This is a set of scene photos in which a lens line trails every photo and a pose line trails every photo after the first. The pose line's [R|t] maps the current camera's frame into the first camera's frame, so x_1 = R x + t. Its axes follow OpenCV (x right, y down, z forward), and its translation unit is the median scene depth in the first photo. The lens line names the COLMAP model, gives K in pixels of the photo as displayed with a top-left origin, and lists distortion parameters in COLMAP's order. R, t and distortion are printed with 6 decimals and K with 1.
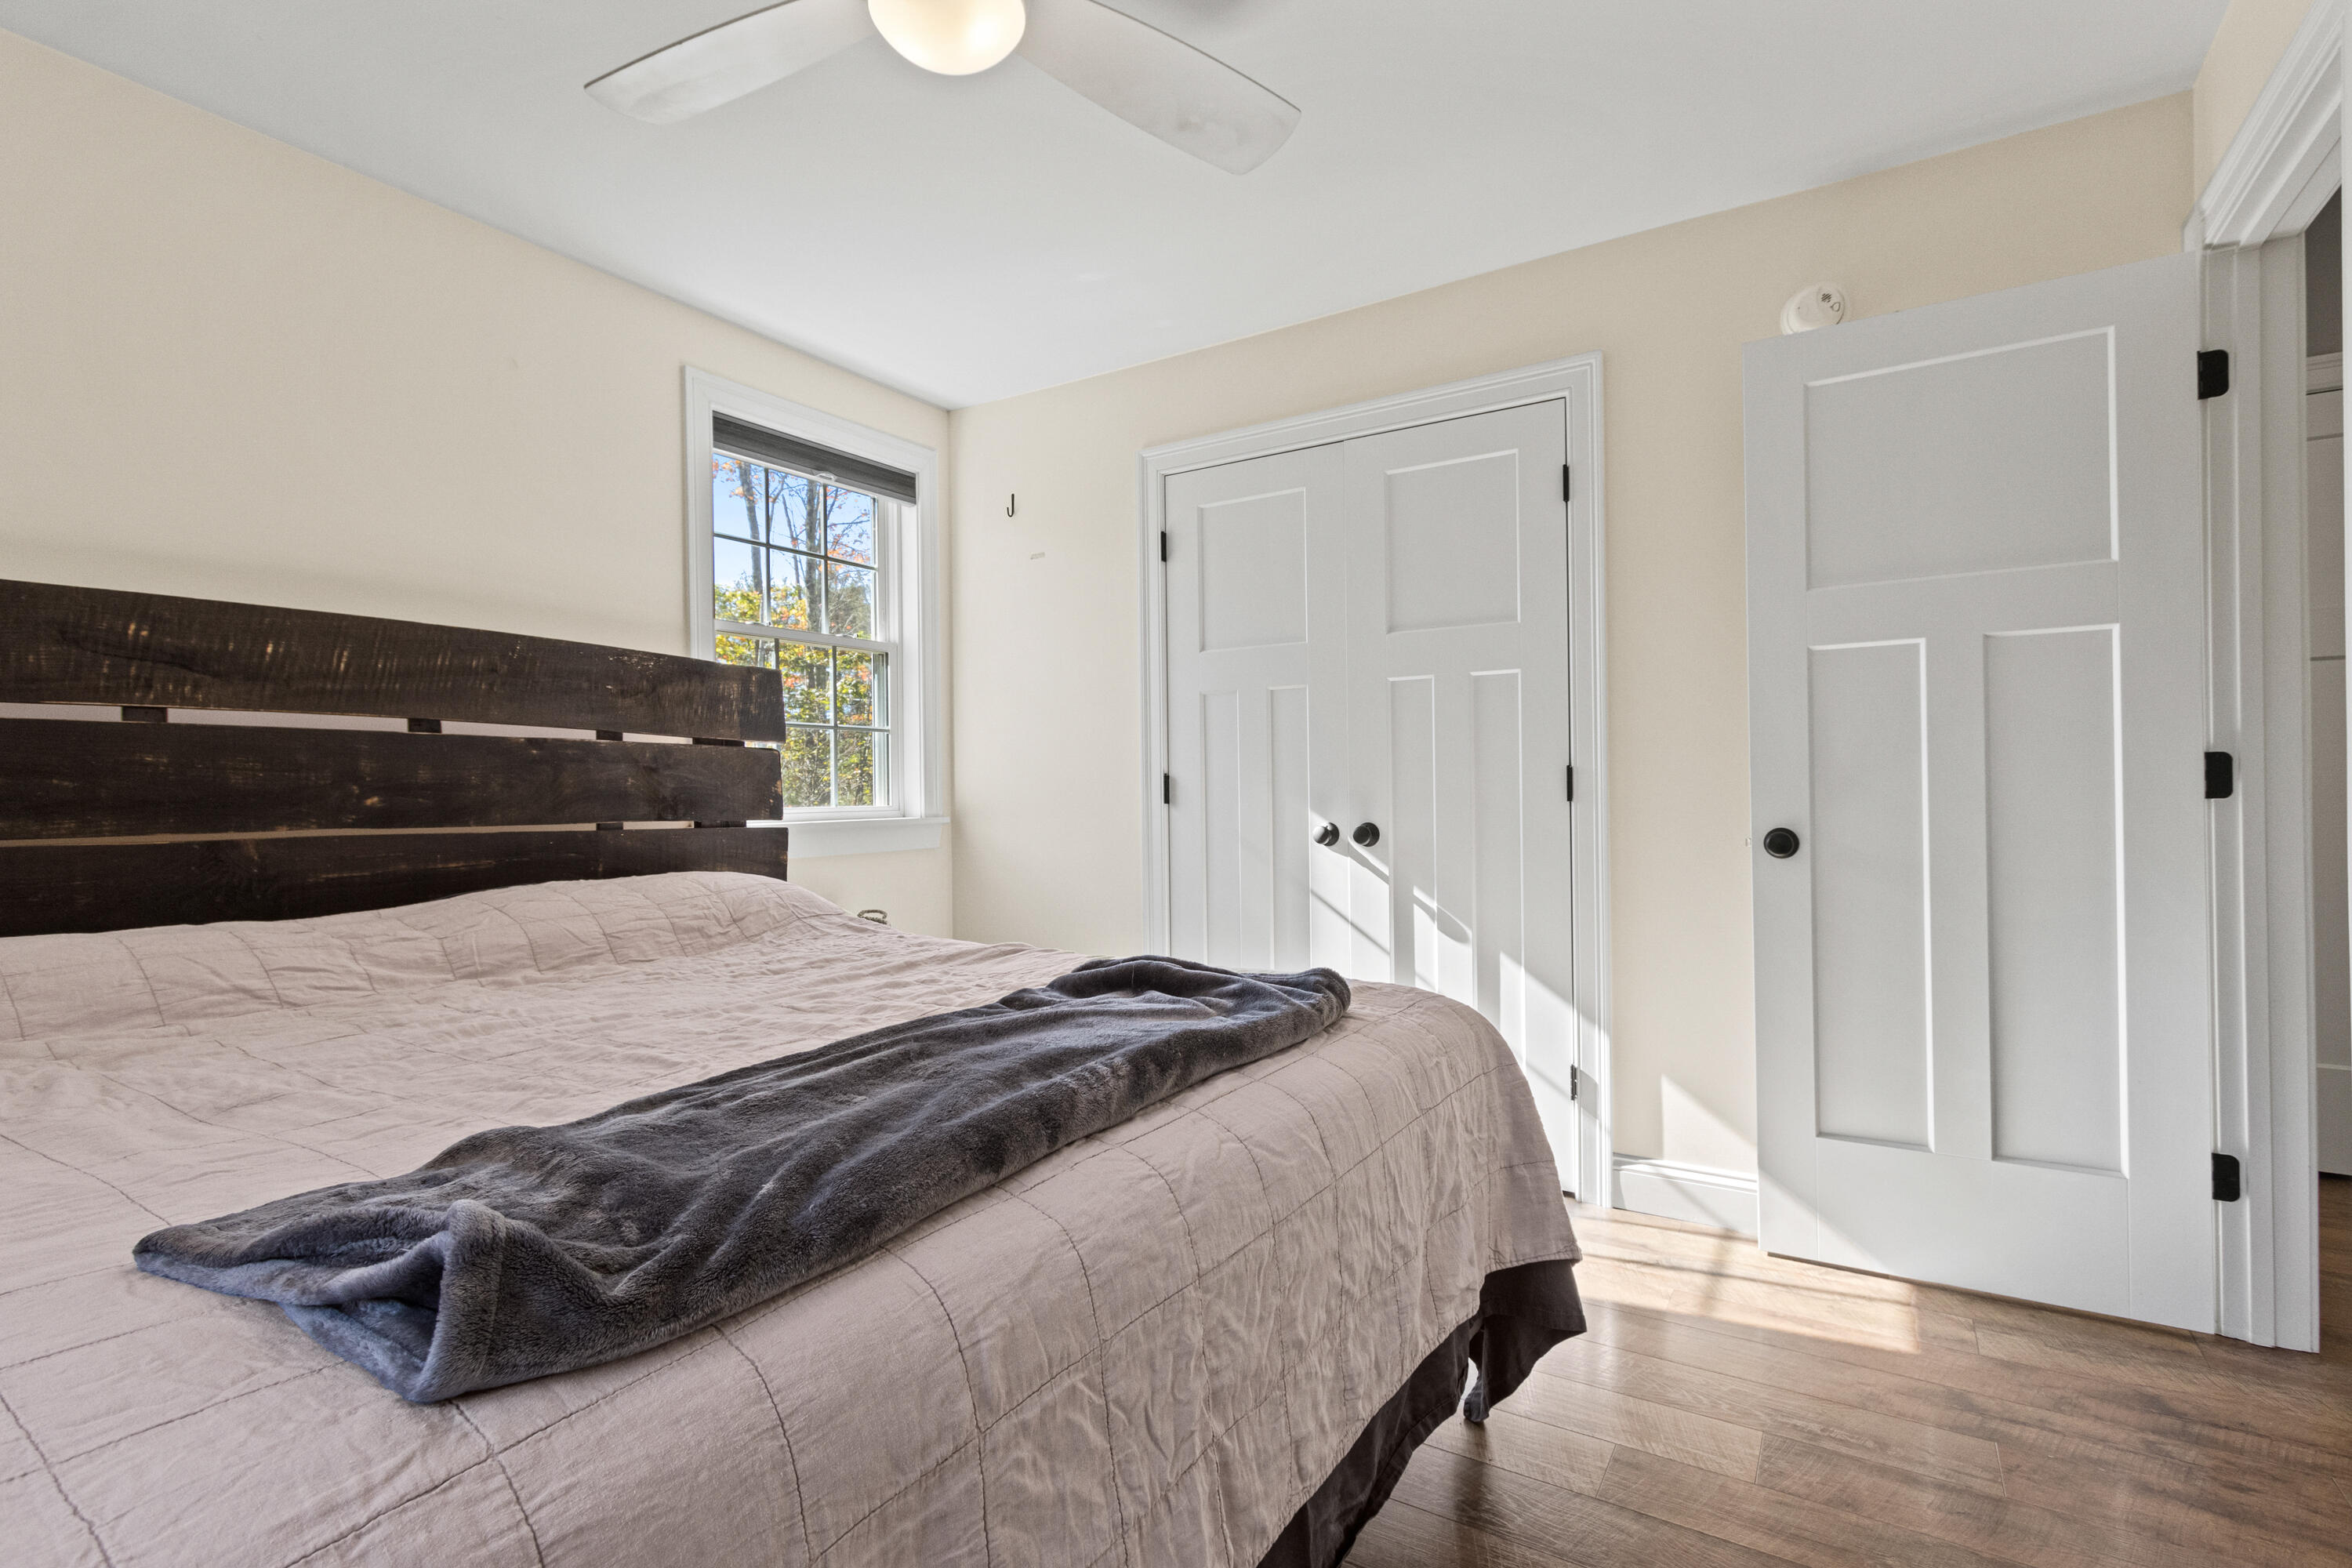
lens RADIAL K [[1122.0, 0, 1176.0], [0, 1122.0, 784.0], [0, 0, 1]] dist [-0.000842, -0.000083]
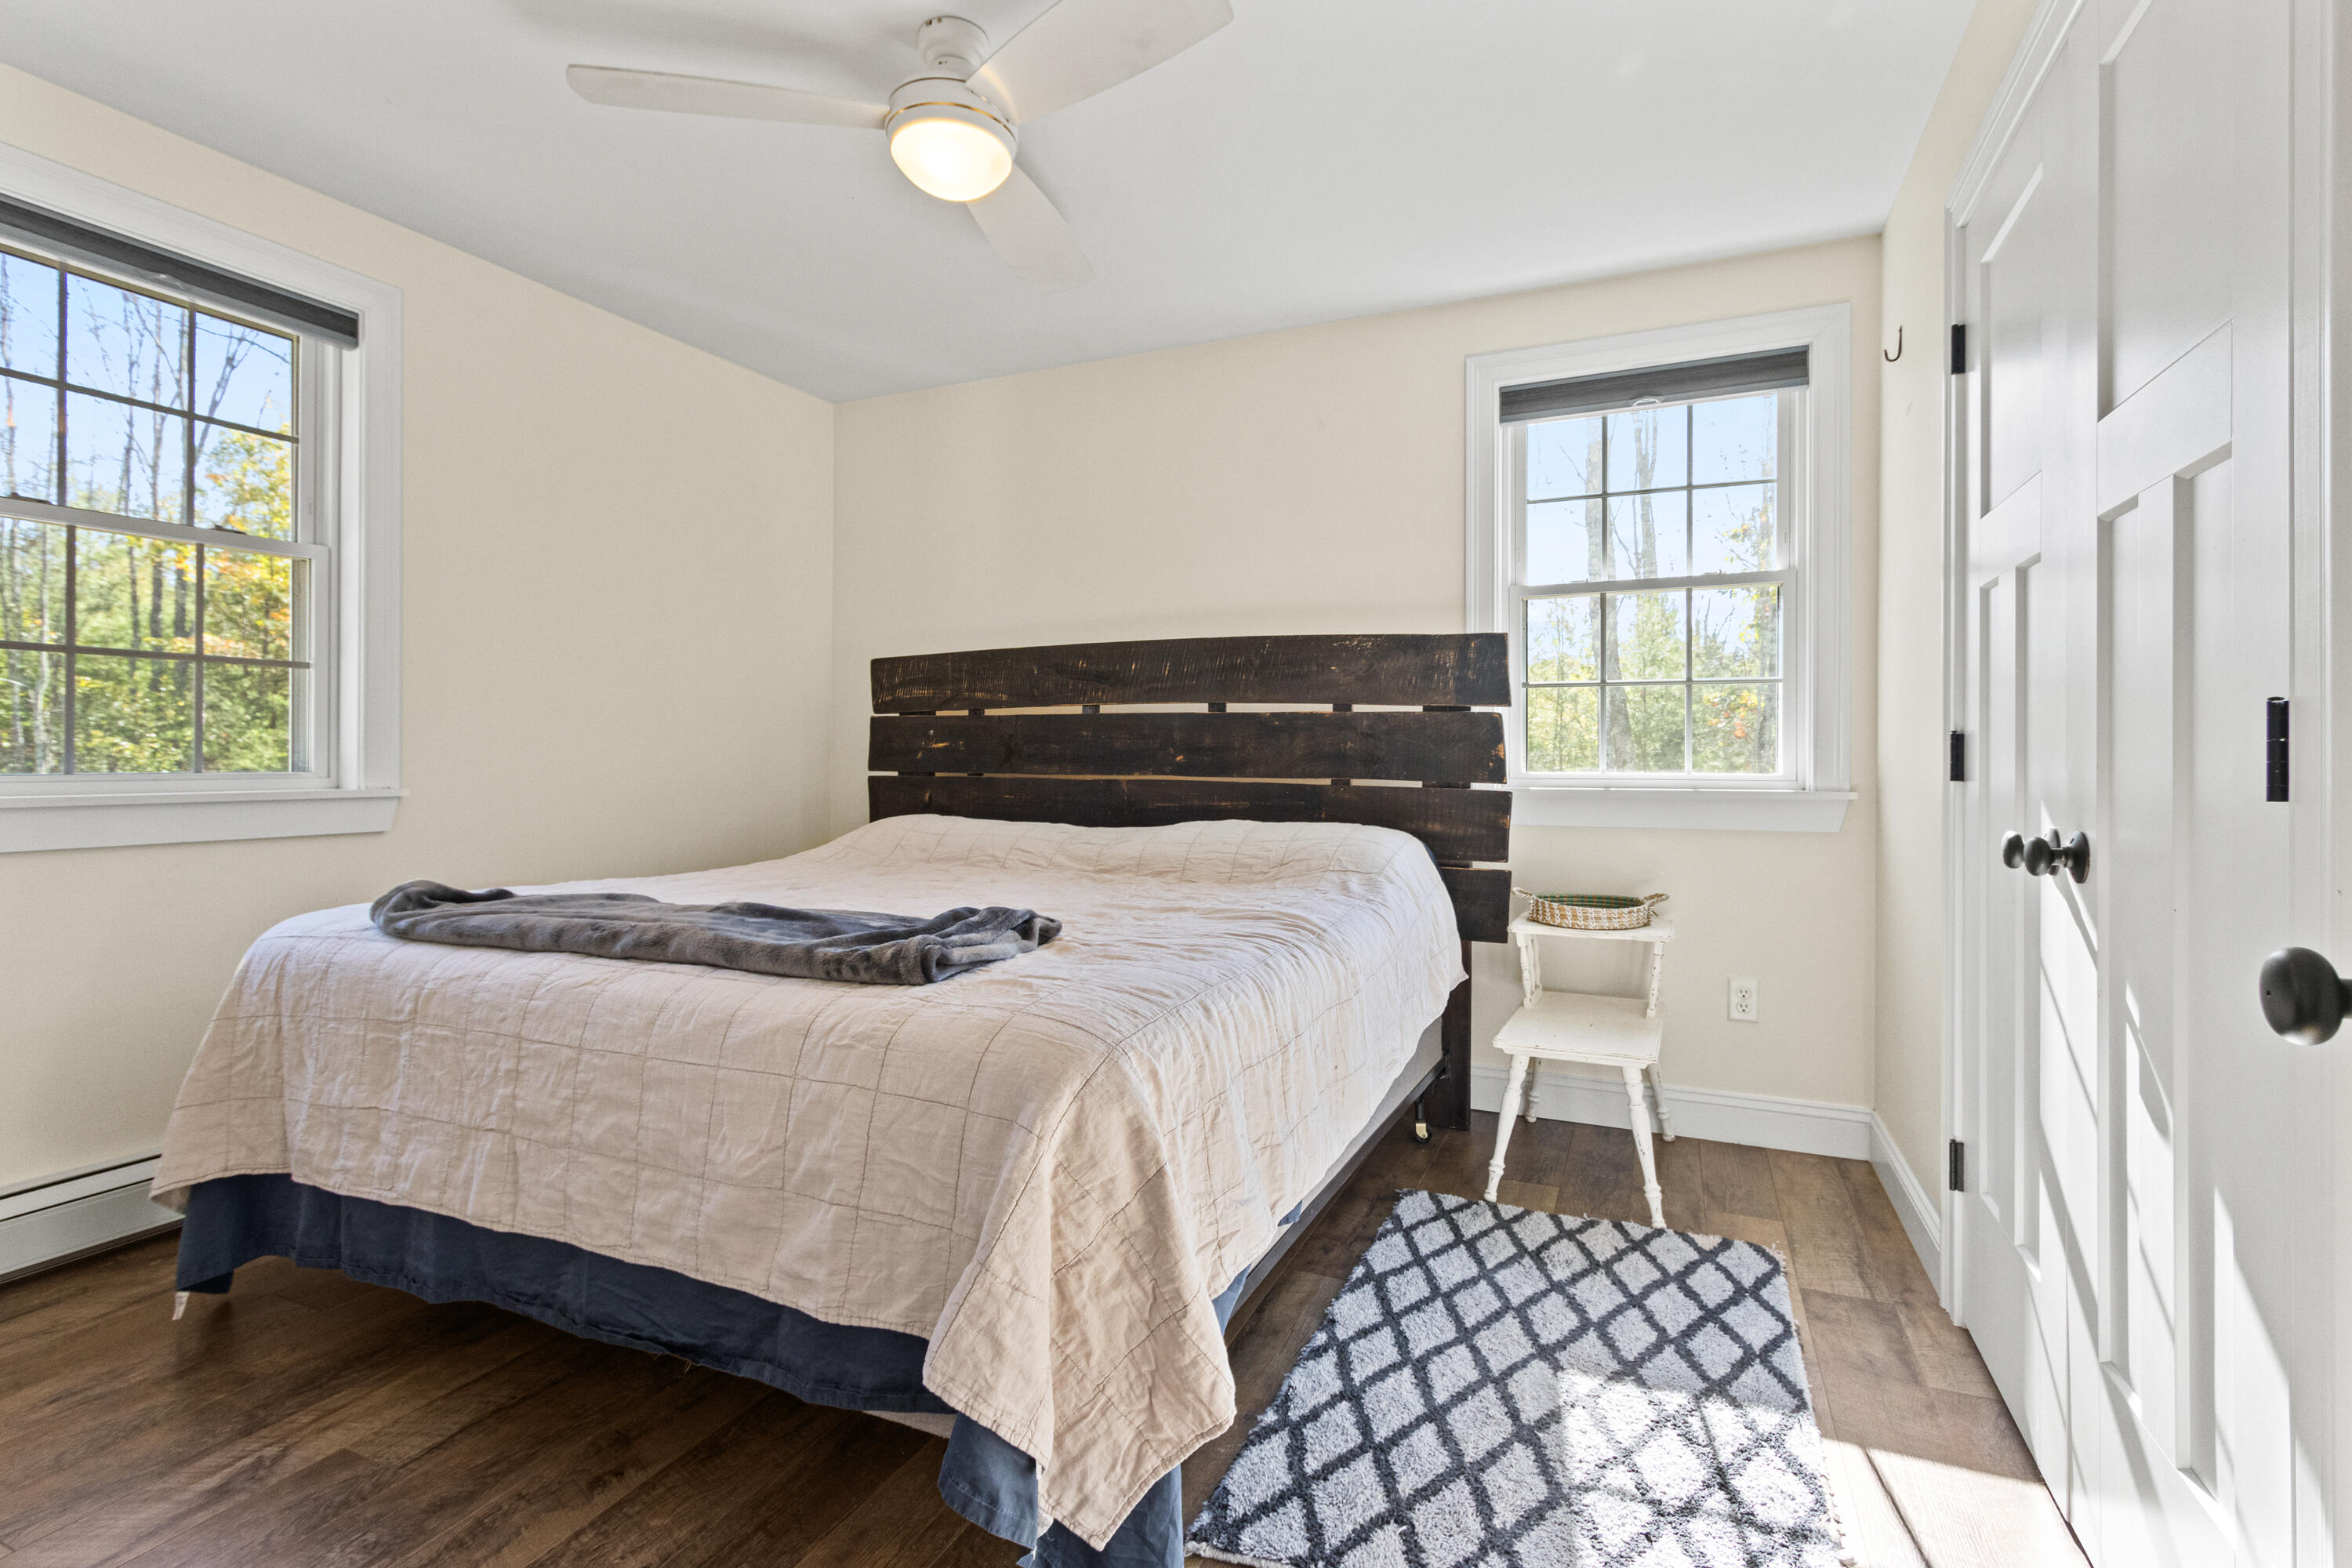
lens RADIAL K [[1122.0, 0, 1176.0], [0, 1122.0, 784.0], [0, 0, 1]] dist [-0.000842, -0.000083]
pose [[0.144640, 0.035691, -0.988840, 0.610217], [0.000925, 0.999344, 0.036205, -0.004110], [0.989484, -0.006151, 0.144513, 0.584806]]
